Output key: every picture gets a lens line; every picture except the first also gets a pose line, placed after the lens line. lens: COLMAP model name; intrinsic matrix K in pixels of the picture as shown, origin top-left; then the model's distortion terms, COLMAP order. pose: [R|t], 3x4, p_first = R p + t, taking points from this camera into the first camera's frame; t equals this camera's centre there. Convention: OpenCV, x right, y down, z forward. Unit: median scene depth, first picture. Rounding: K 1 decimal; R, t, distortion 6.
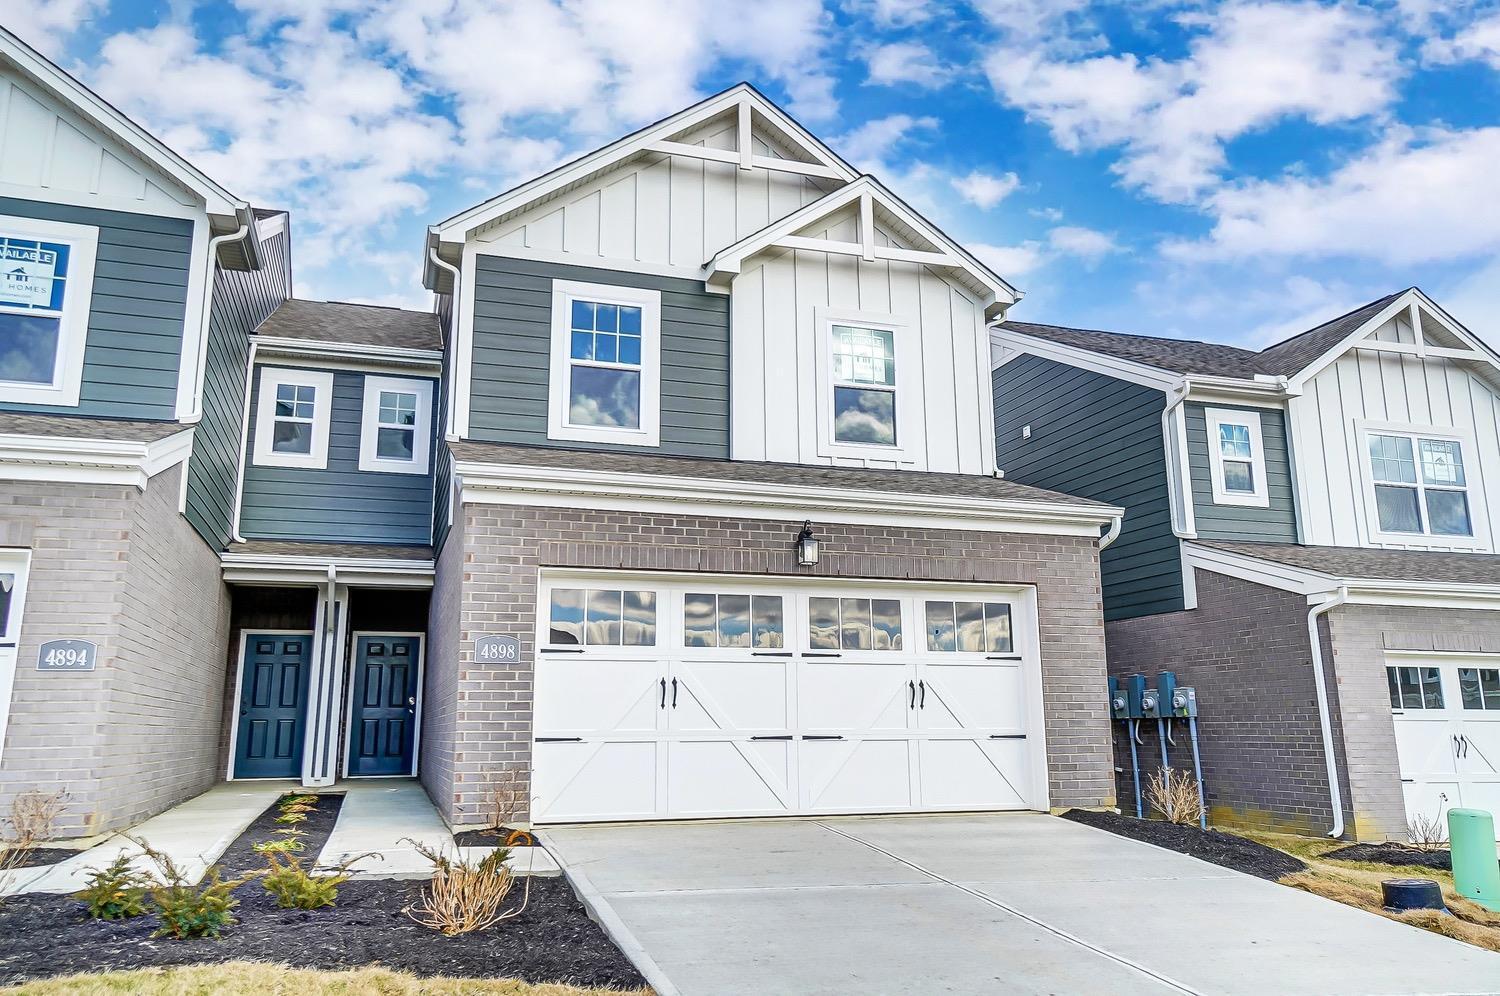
lens RADIAL K [[1154.4, 0, 741.3], [0, 1154.4, 498.3], [0, 0, 1]] dist [0.022370, 0.004084]
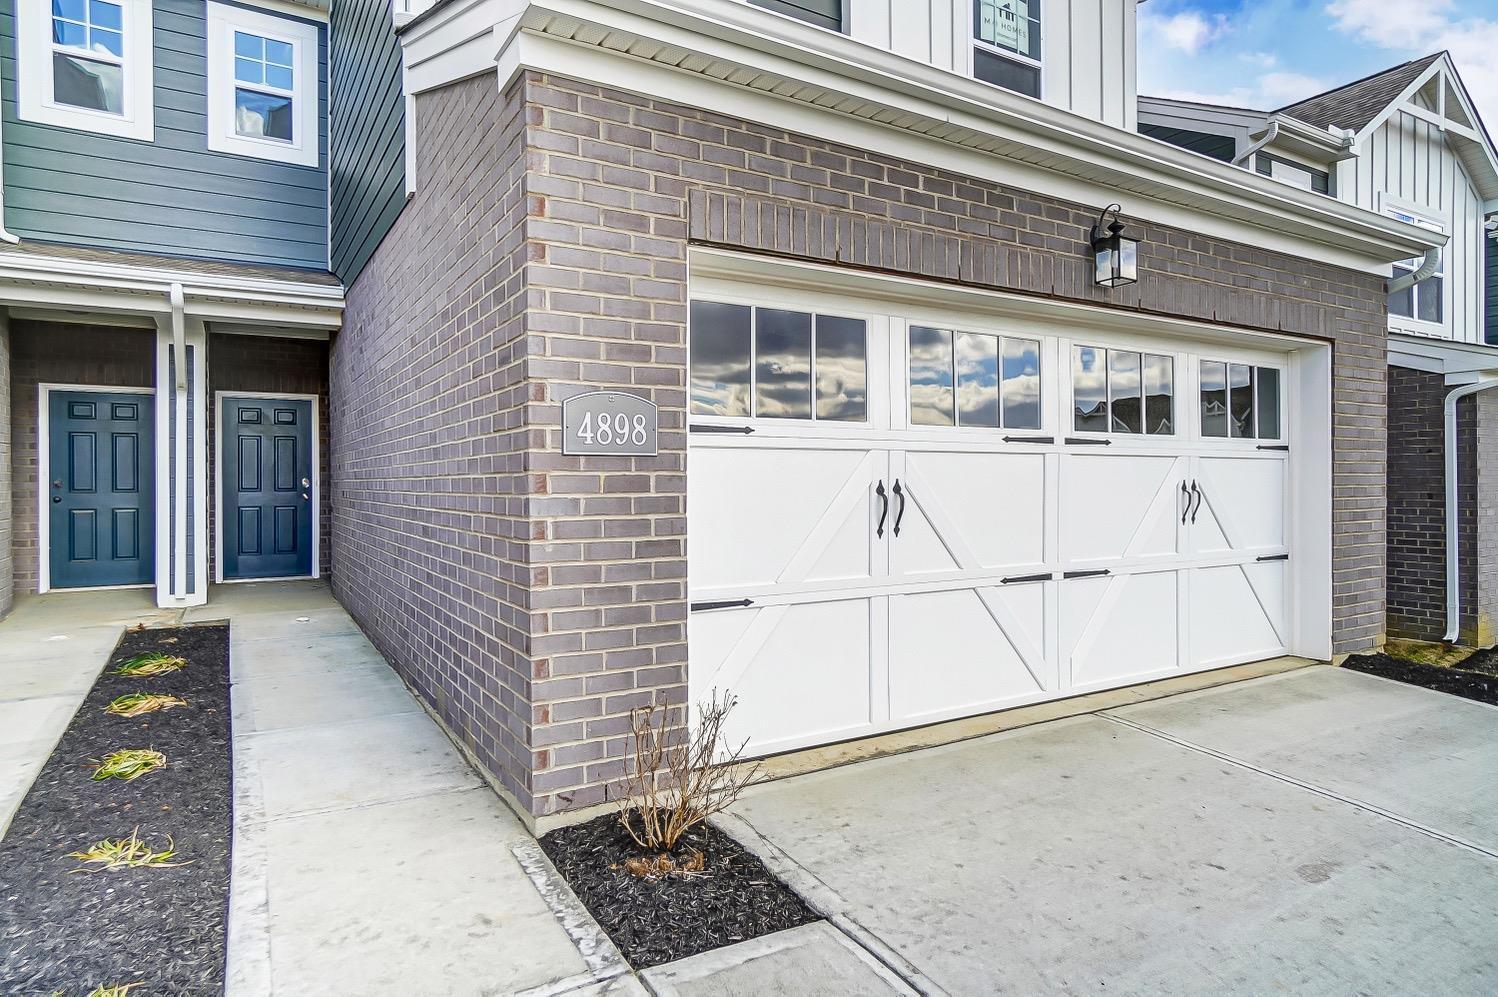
lens RADIAL K [[893.3, 0, 749.0], [0, 893.3, 498.5], [0, 0, 1]] dist [-0.028452, 0.030366]
pose [[0.973354, -0.001918, 0.229299, -0.161153], [-0.047242, 0.976836, 0.208709, 0.057459], [-0.224388, -0.213980, 0.950717, 0.446148]]
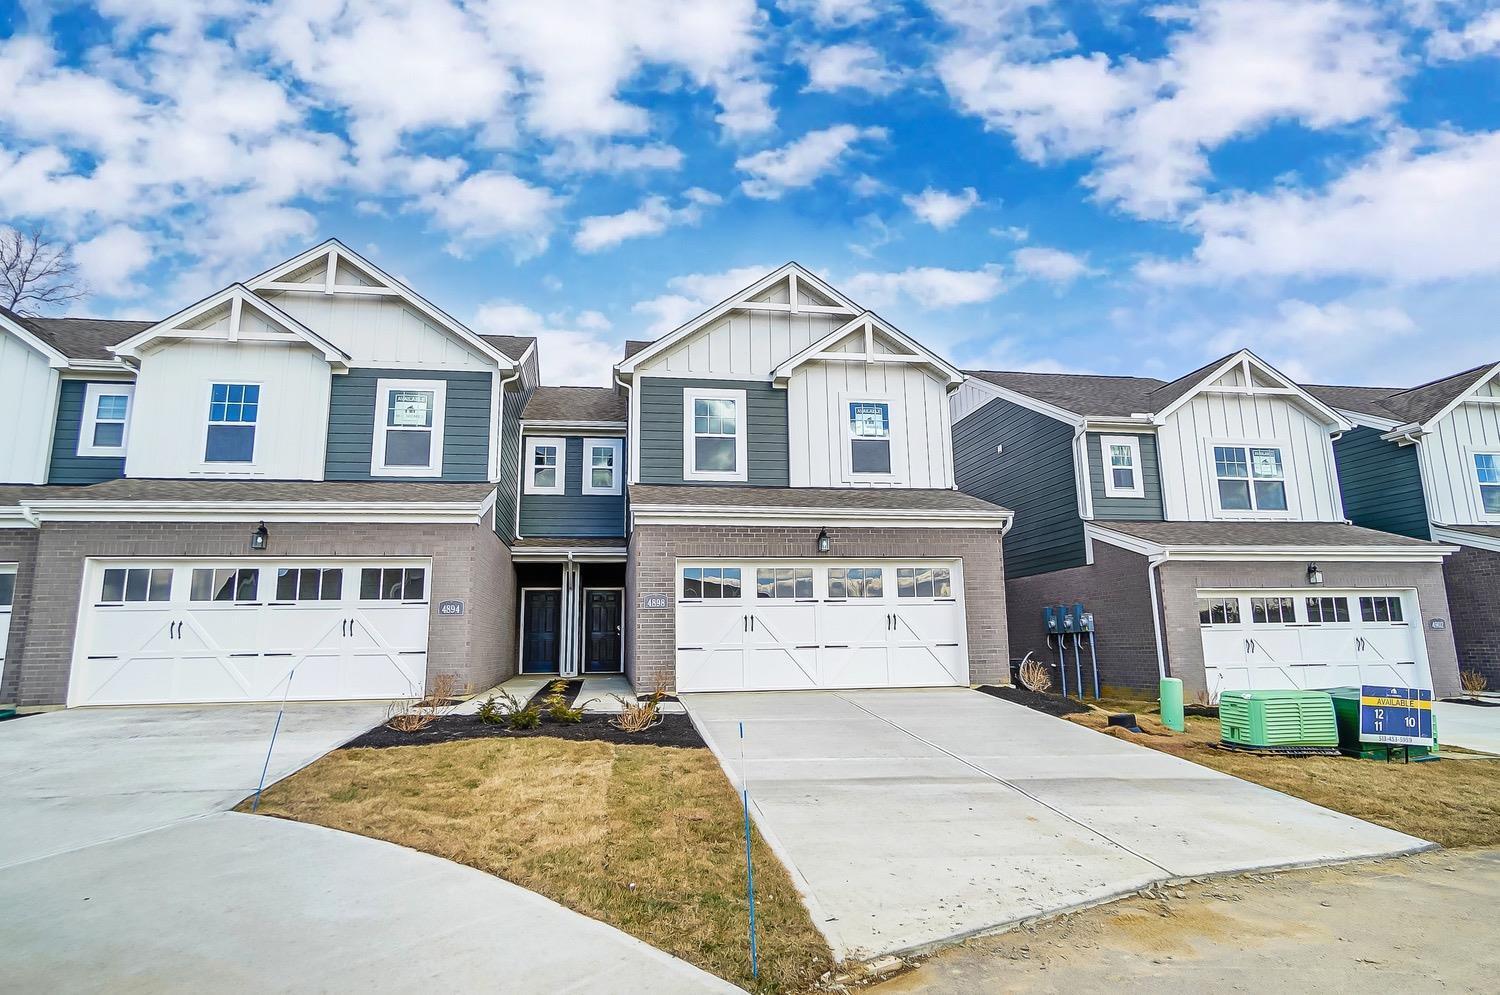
lens RADIAL K [[856.7, 0, 730.7], [0, 856.7, 499.7], [0, 0, 1]] dist [-0.034815, -0.000072]
pose [[0.988074, -0.034026, -0.150176, 0.086219], [0.038434, 0.998908, 0.026551, -0.047070], [0.149108, -0.032006, 0.988303, -0.247956]]
